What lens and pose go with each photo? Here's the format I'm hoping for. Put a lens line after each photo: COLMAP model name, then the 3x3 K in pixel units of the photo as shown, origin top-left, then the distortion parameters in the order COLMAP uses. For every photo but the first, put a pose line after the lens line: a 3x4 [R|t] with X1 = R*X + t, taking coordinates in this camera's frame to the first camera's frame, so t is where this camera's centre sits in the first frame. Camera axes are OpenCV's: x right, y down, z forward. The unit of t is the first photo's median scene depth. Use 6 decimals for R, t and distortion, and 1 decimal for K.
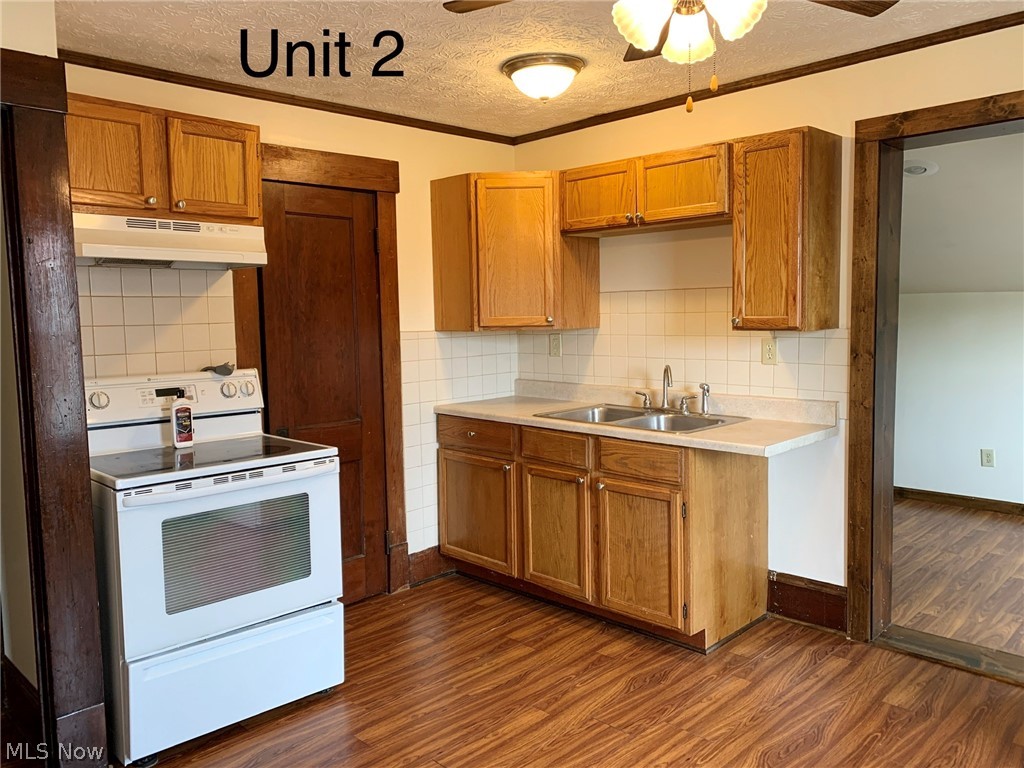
lens RADIAL K [[779.3, 0, 510.0], [0, 779.3, 377.4], [0, 0, 1]] dist [0.033526, -0.042448]
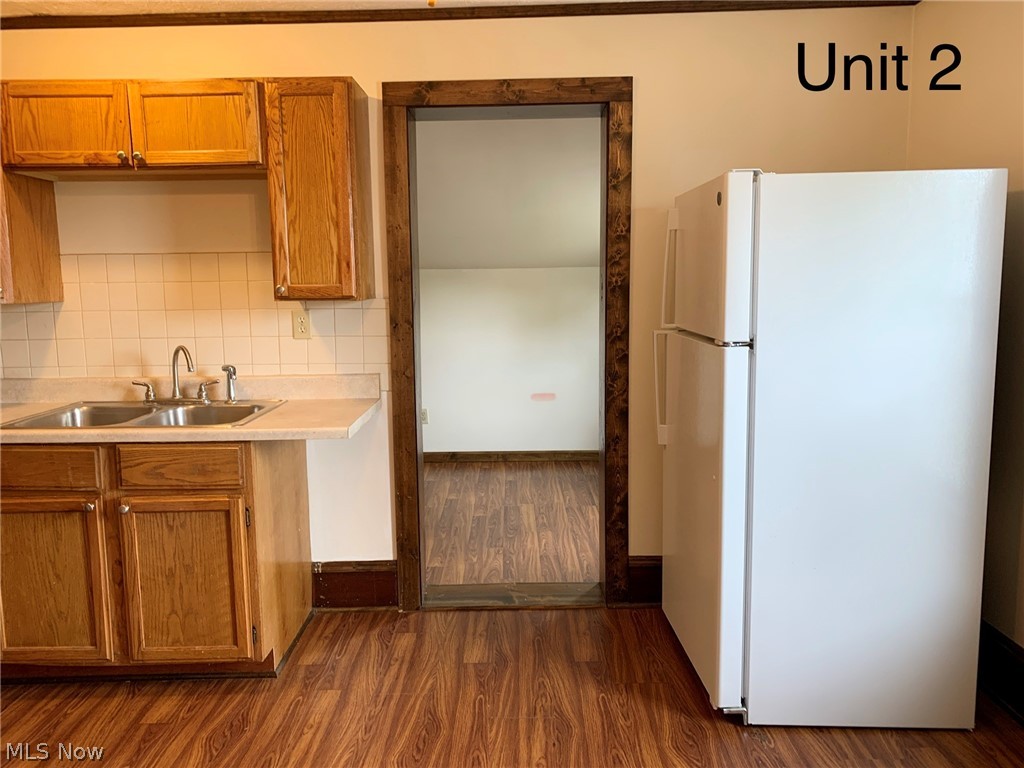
lens RADIAL K [[788.5, 0, 509.7], [0, 788.5, 372.4], [0, 0, 1]] dist [0.009129, 0.000153]
pose [[0.715303, -0.075909, 0.694680, -0.142711], [0.061054, 0.997070, 0.046085, -0.005565], [-0.696142, 0.009449, 0.717842, 0.188063]]
